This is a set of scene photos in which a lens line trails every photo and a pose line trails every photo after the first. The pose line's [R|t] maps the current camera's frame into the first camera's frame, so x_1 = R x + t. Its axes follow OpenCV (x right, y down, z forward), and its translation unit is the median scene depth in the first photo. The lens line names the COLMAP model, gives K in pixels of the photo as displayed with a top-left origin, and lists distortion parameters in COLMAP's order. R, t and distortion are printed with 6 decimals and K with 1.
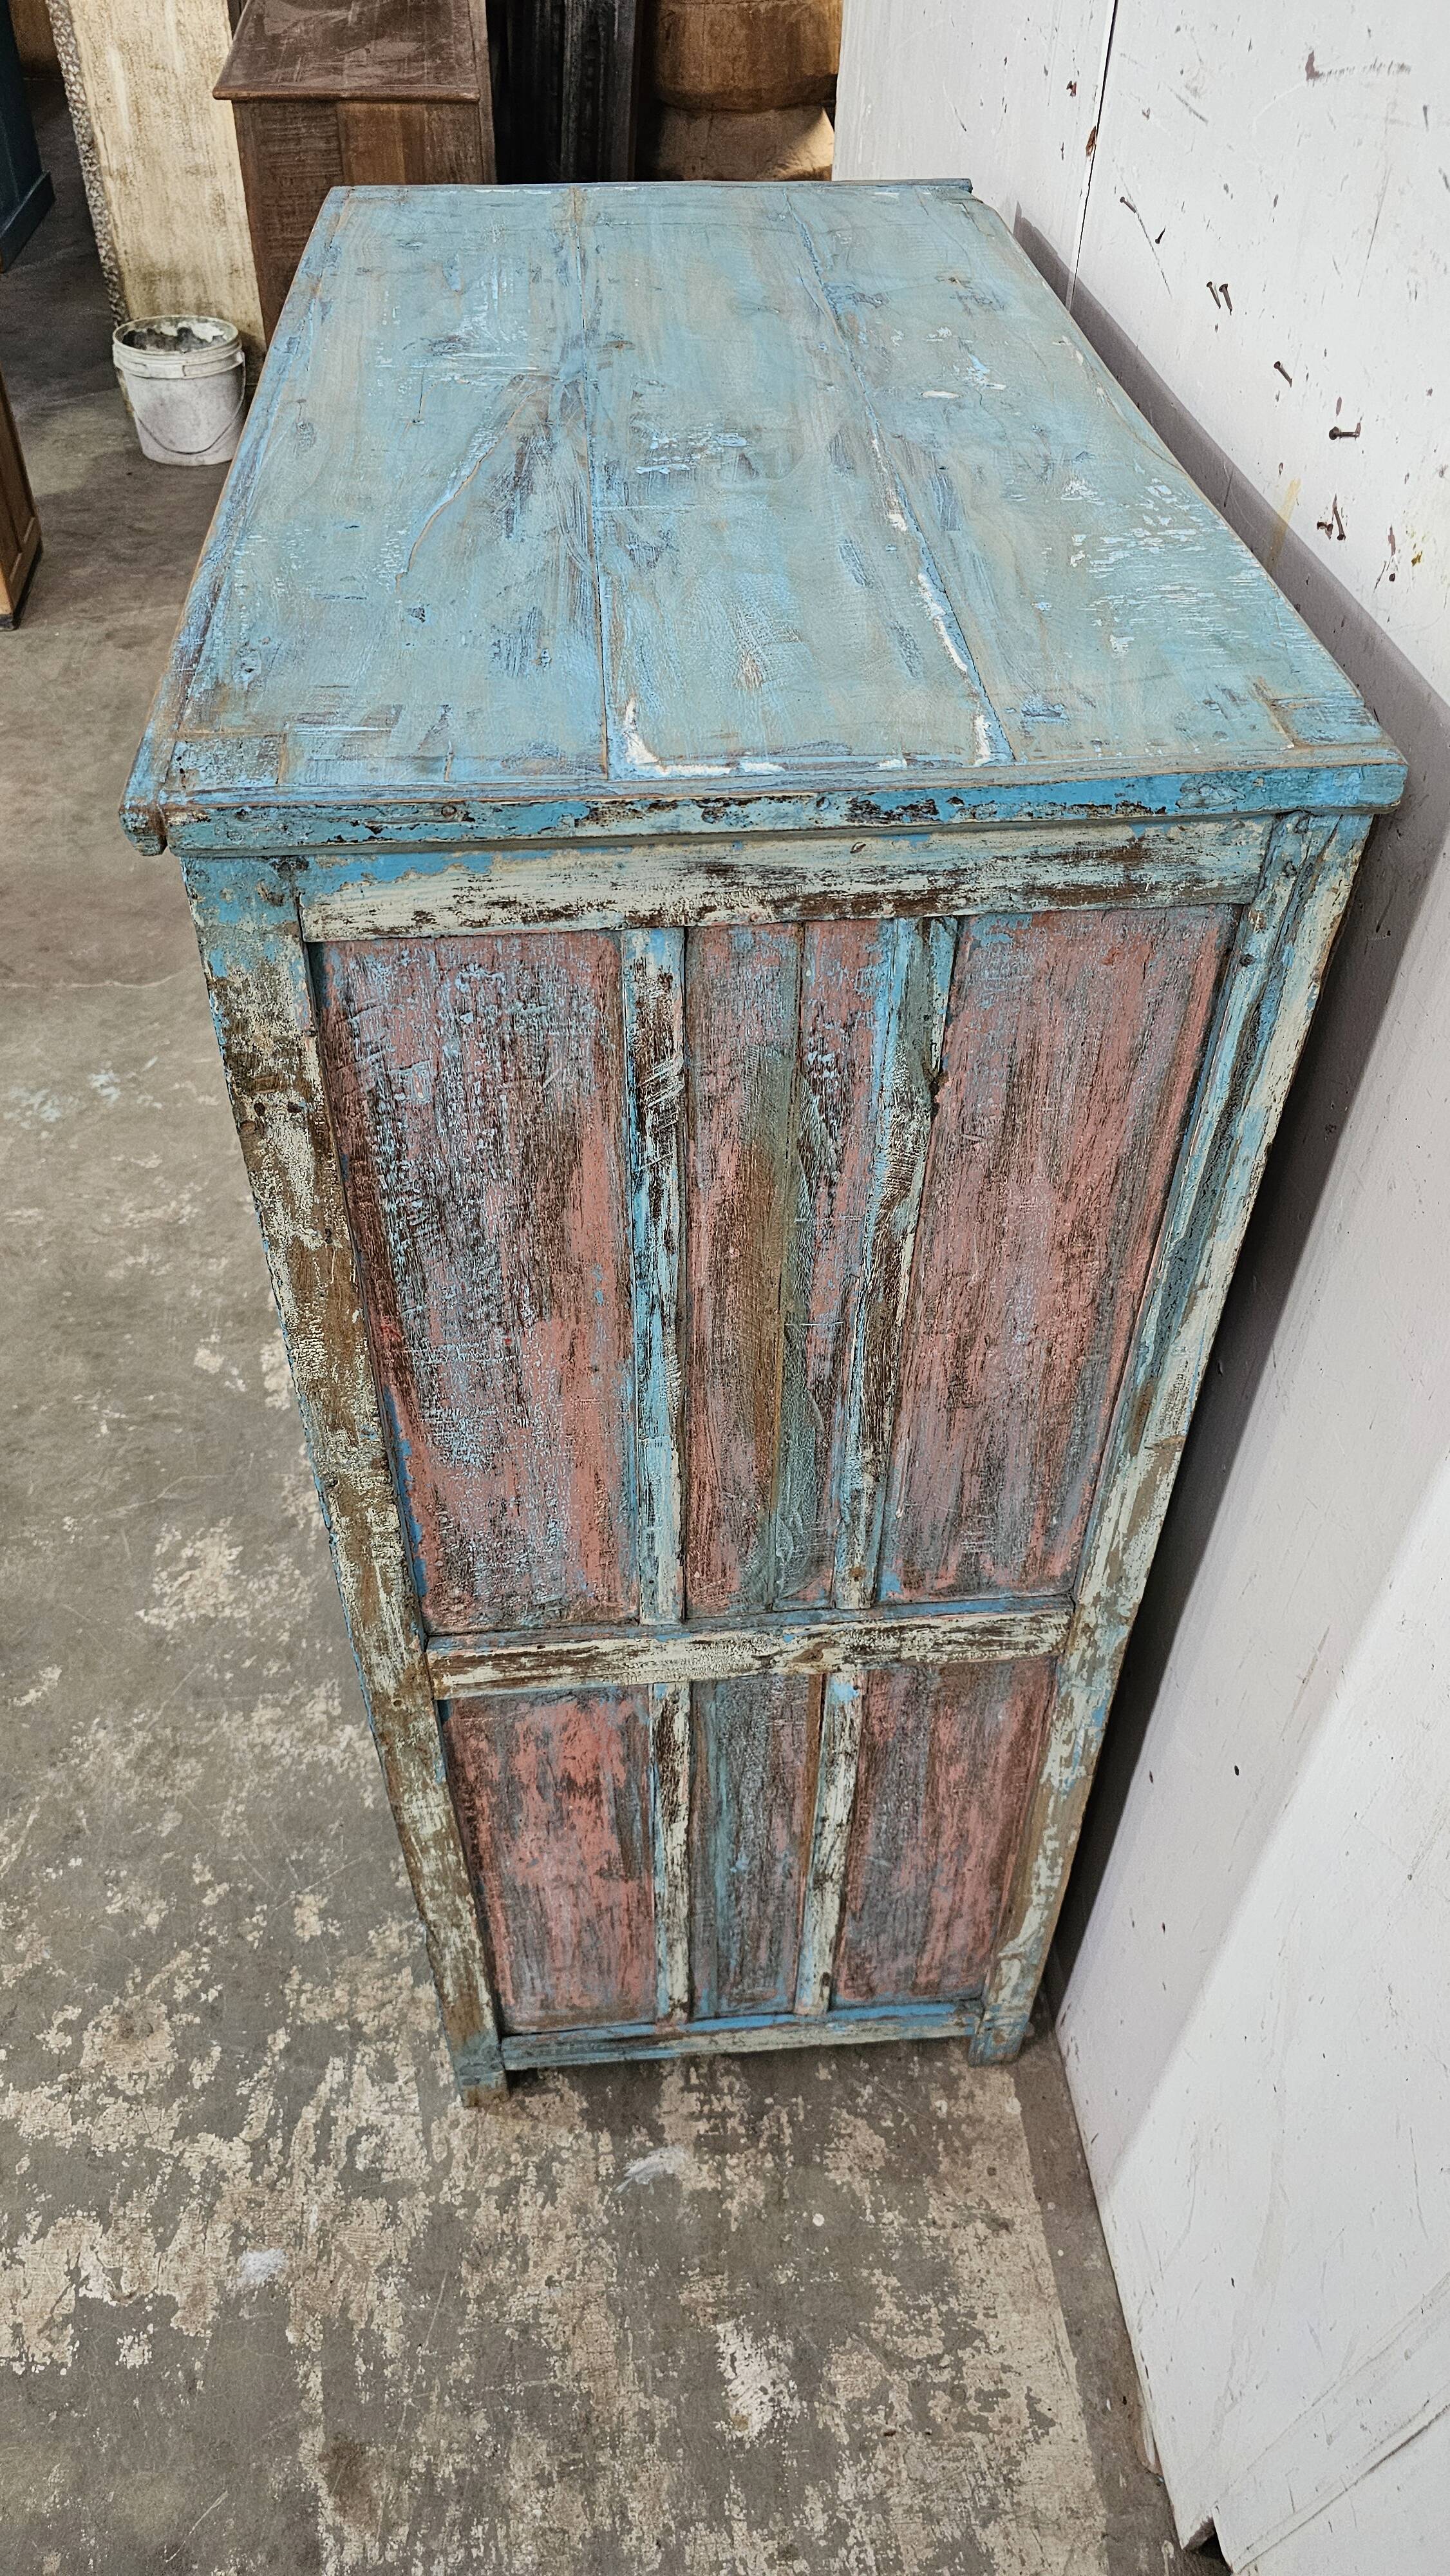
lens RADIAL K [[1740.7, 0, 729.8], [0, 1740.7, 1300.6], [0, 0, 1]] dist [0.041421, -0.039642]
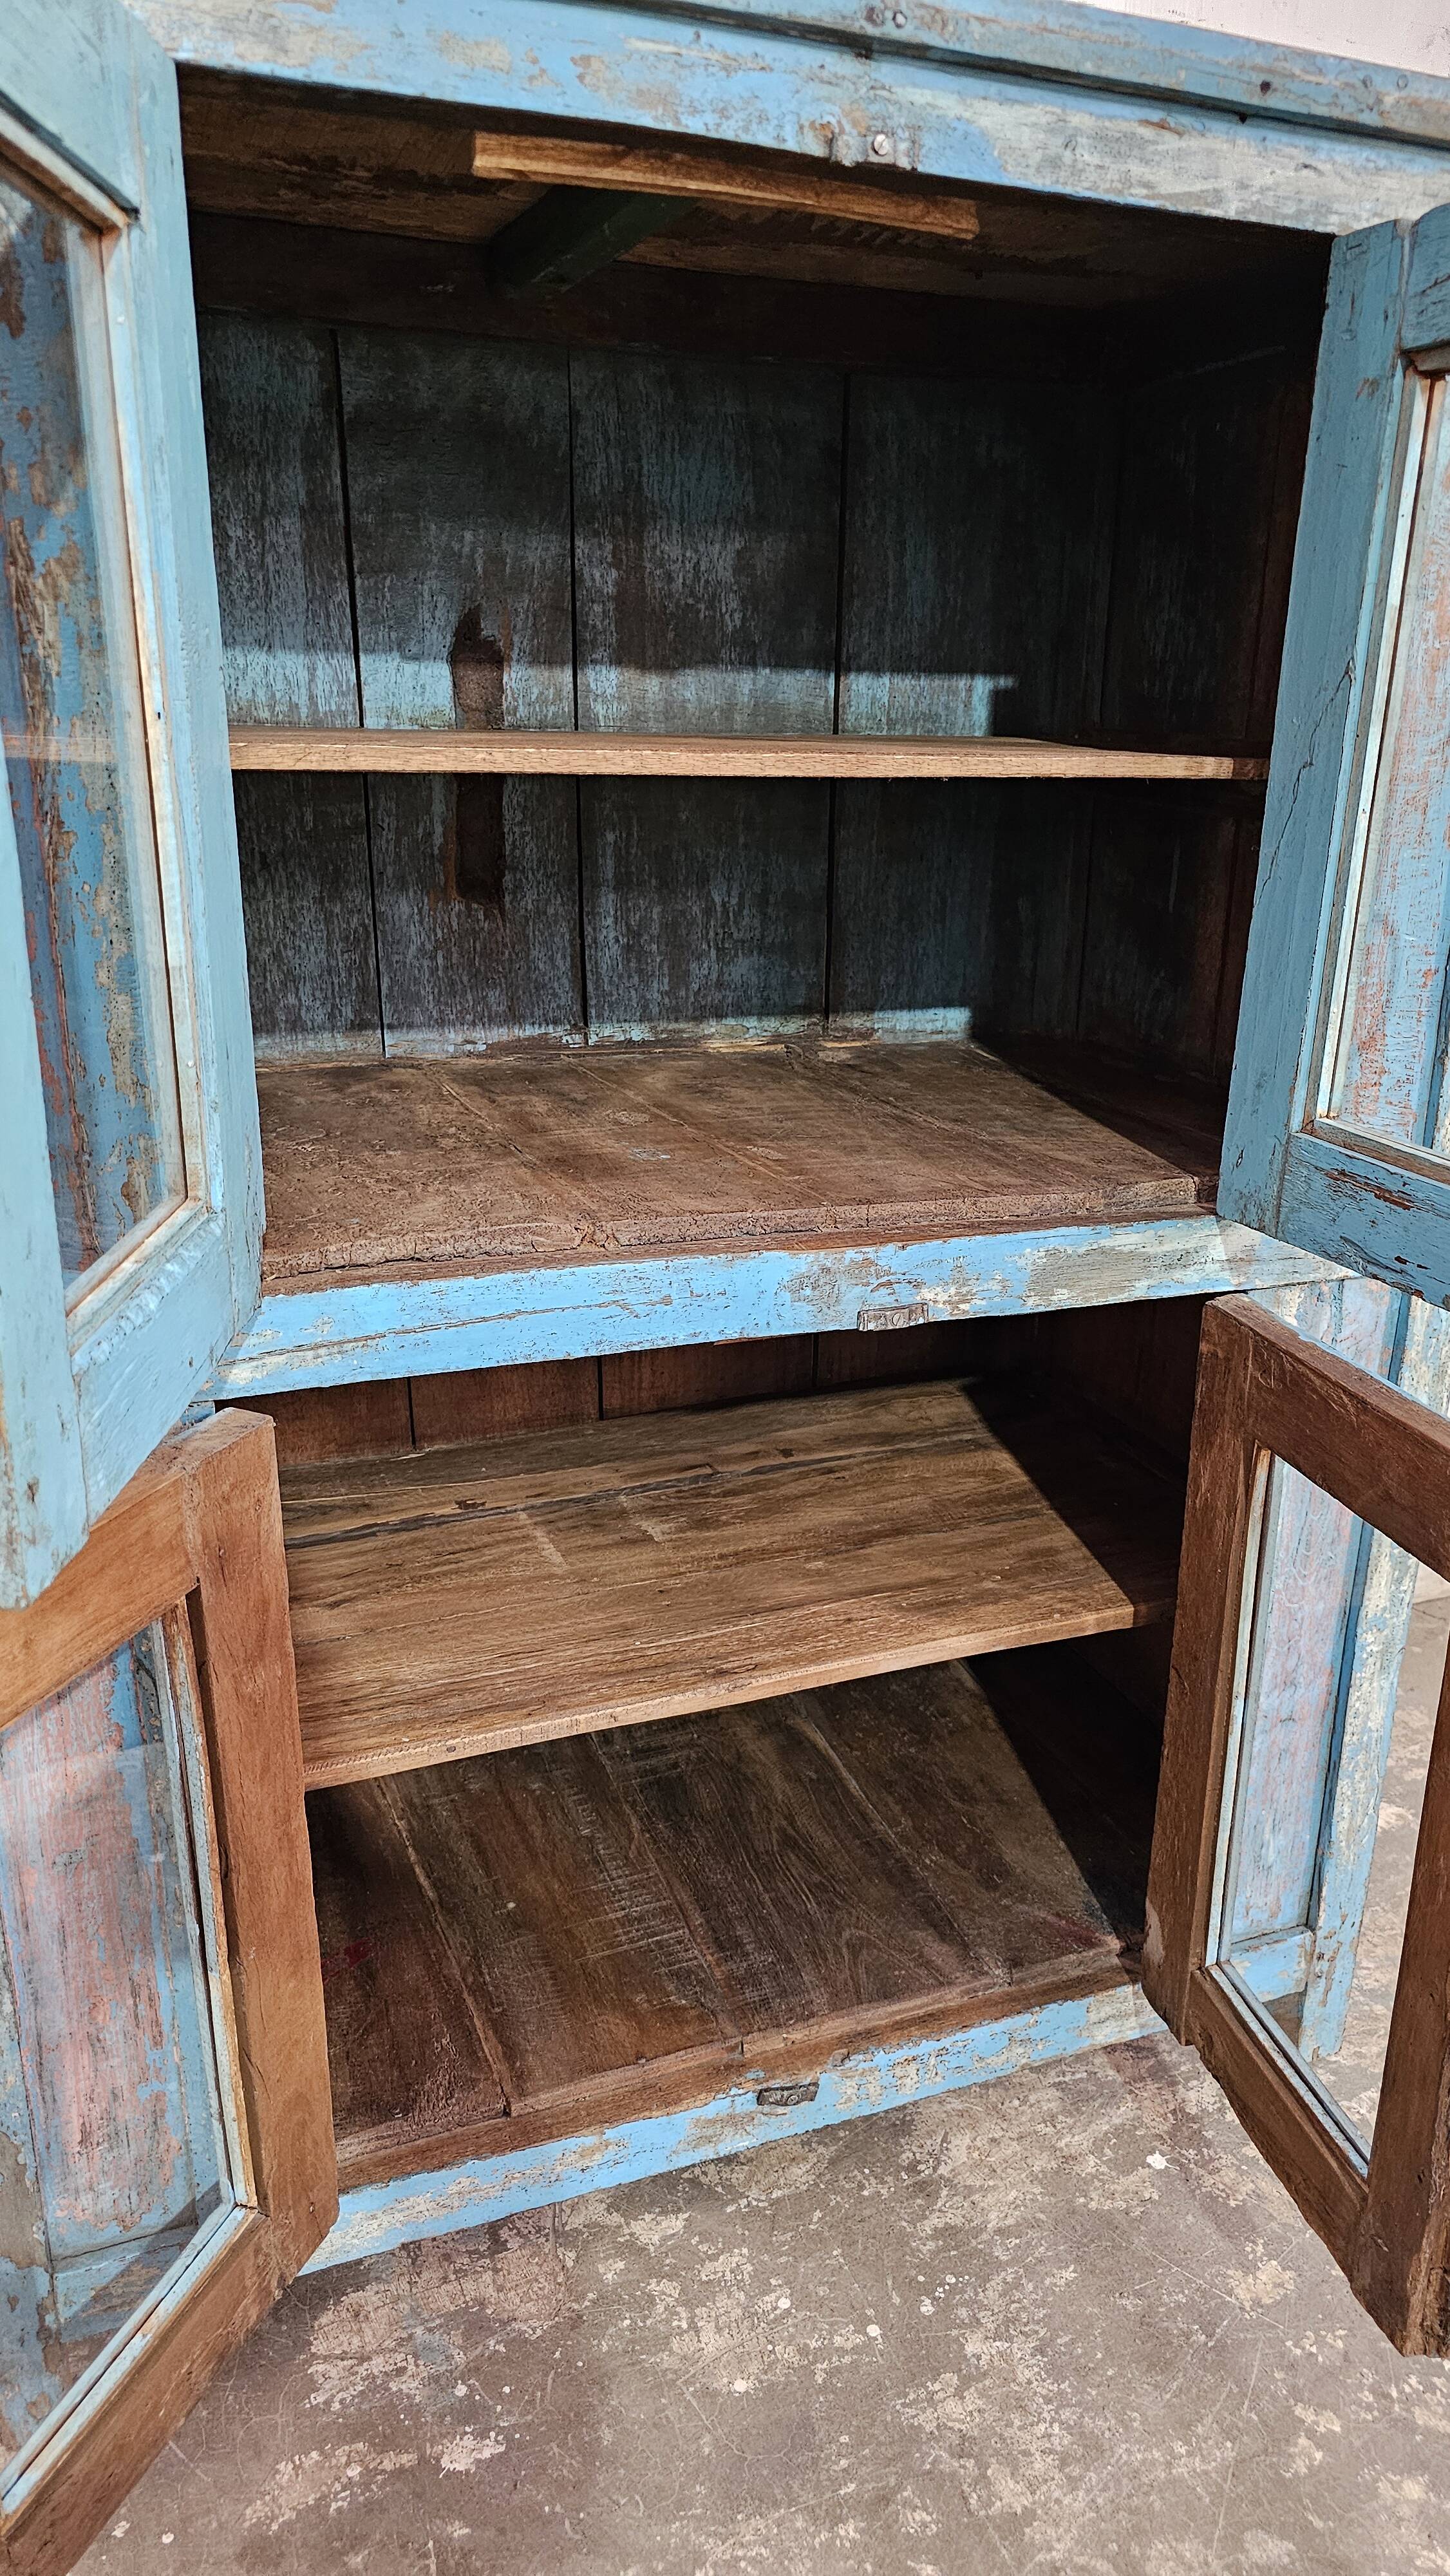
lens RADIAL K [[1740.7, 0, 740.3], [0, 1740.7, 1300.1], [0, 0, 1]] dist [0.041421, -0.039642]
pose [[-0.287710, -0.329775, 0.899150, -0.770279], [0.645138, 0.627147, 0.436445, -0.363143], [-0.707828, 0.705645, 0.032314, 0.981556]]
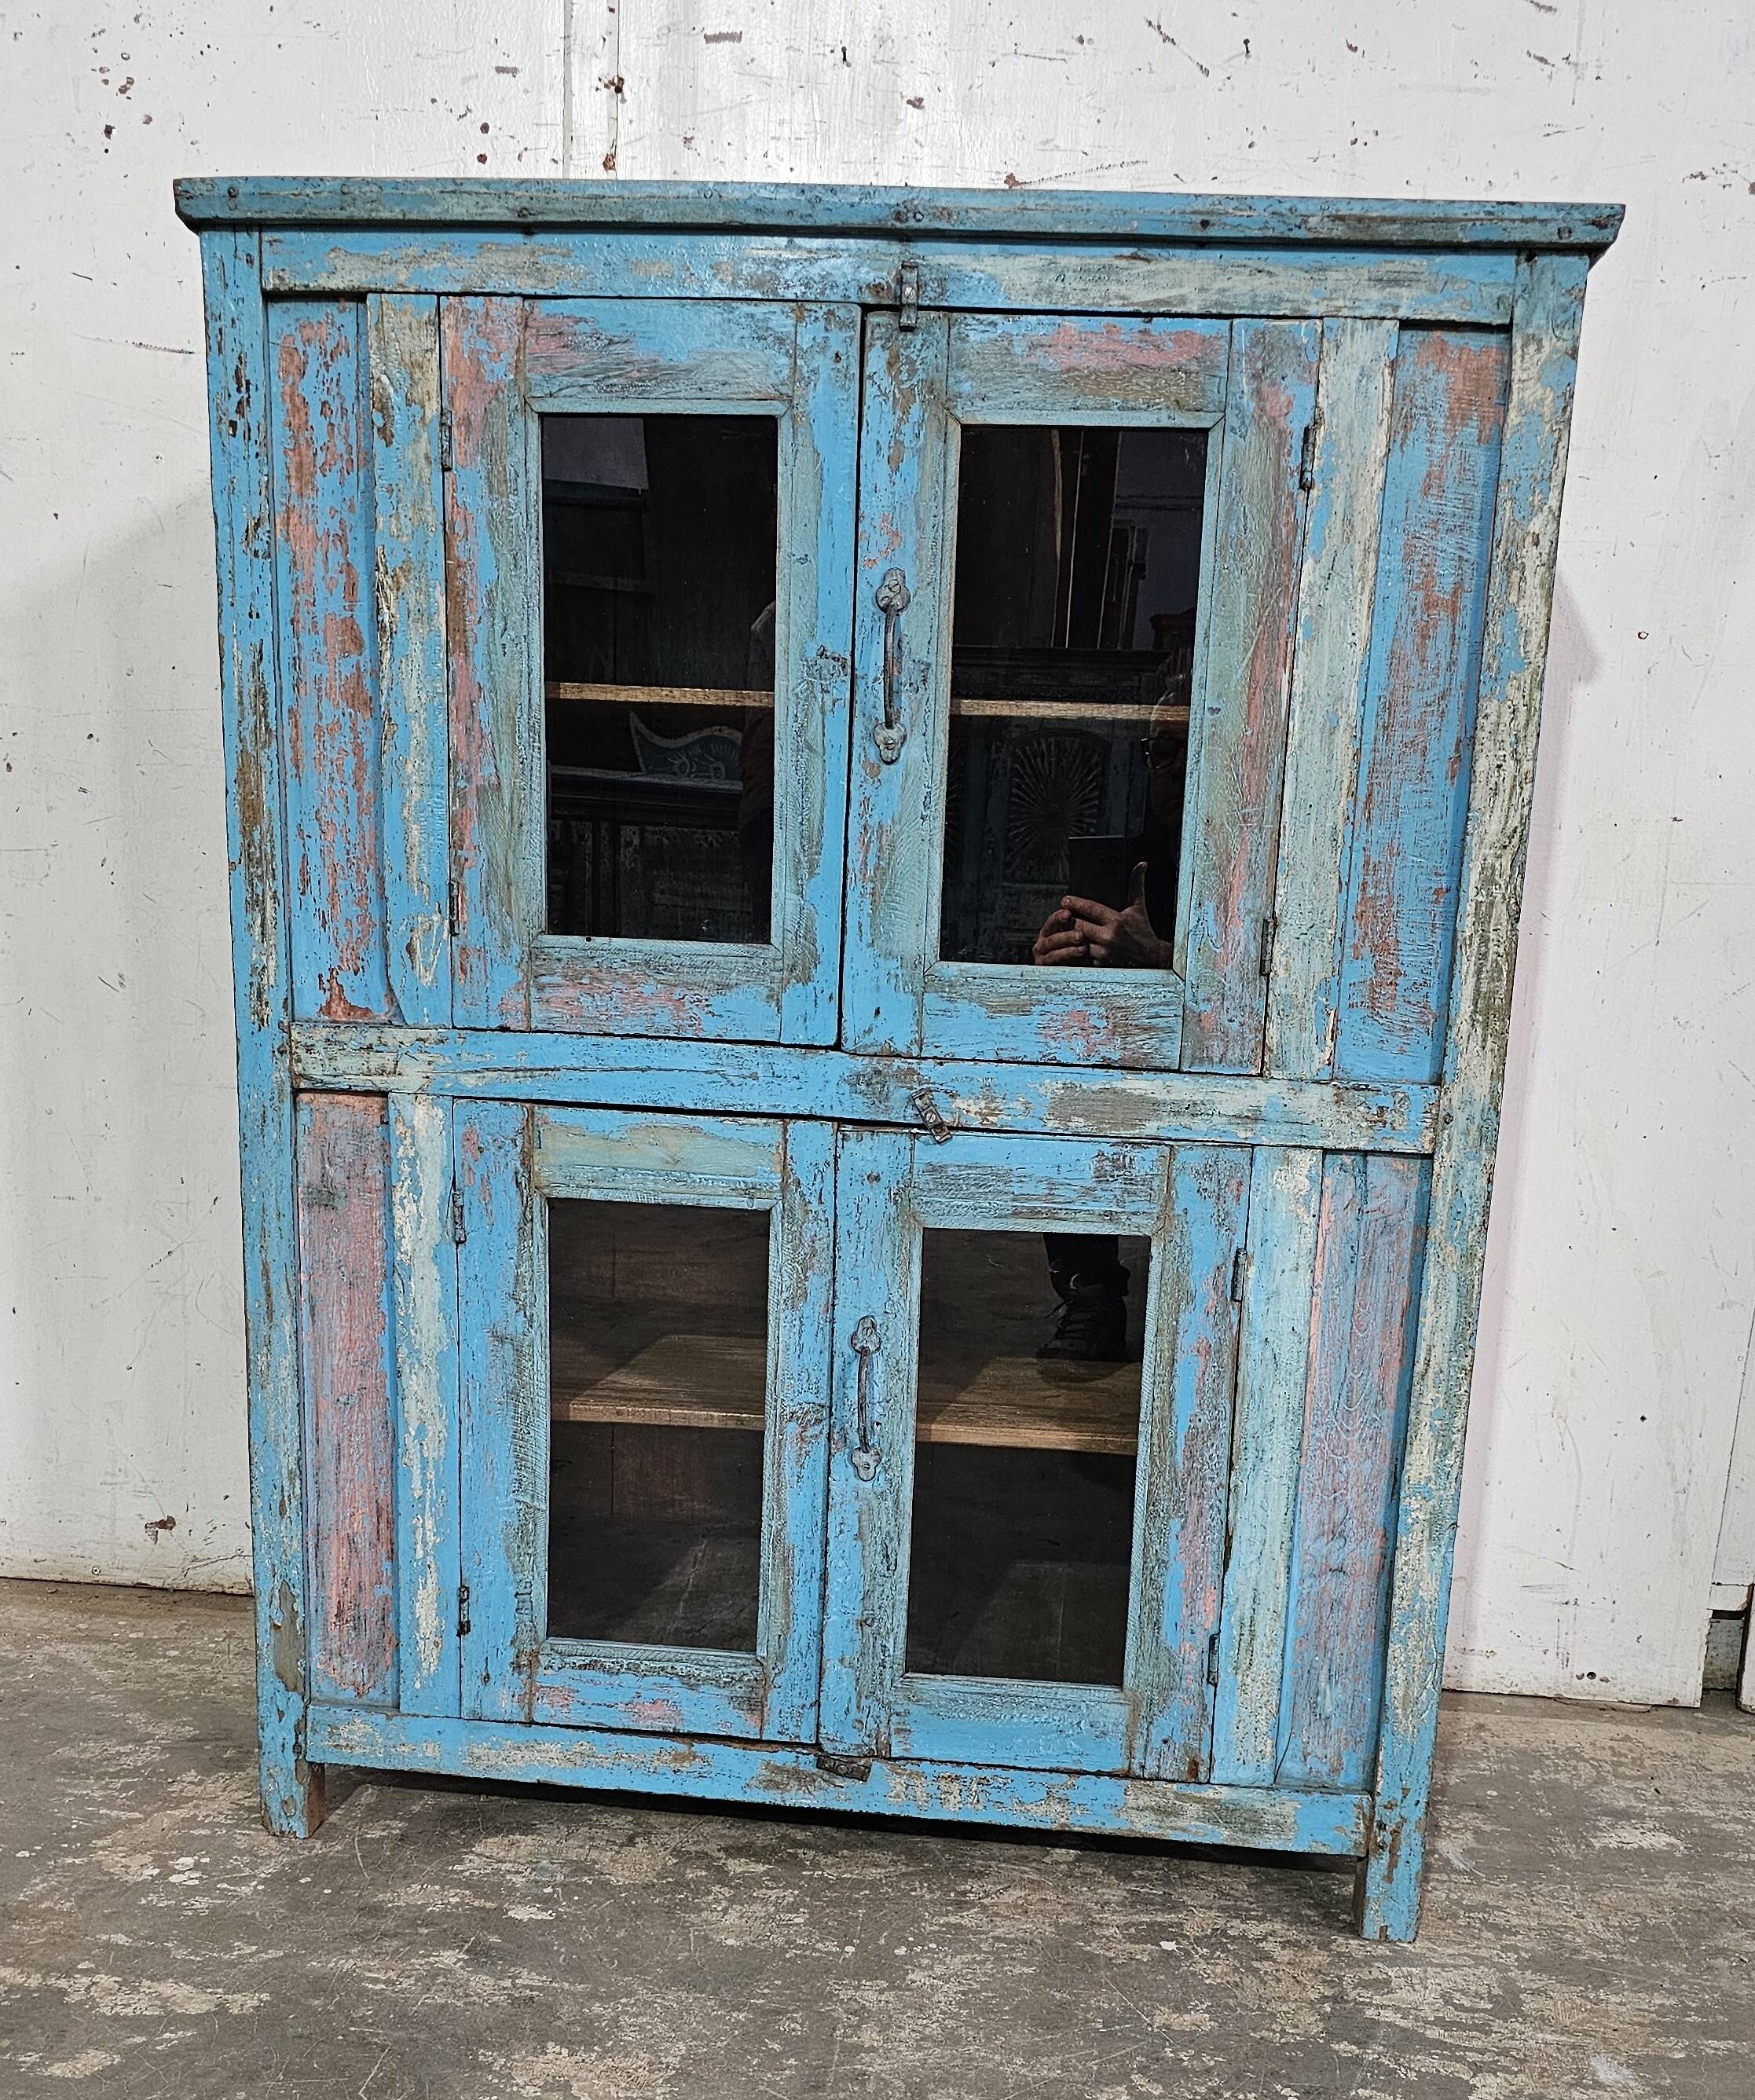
lens RADIAL K [[2113.4, 0, 880.6], [0, 2113.4, 1337.7], [0, 0, 1]] dist [0.031686, 0.000000]
pose [[0.179594, -0.228034, 0.956946, -1.253593], [0.652842, 0.755312, 0.057464, -0.018389], [-0.735896, 0.614414, 0.284520, 0.746077]]
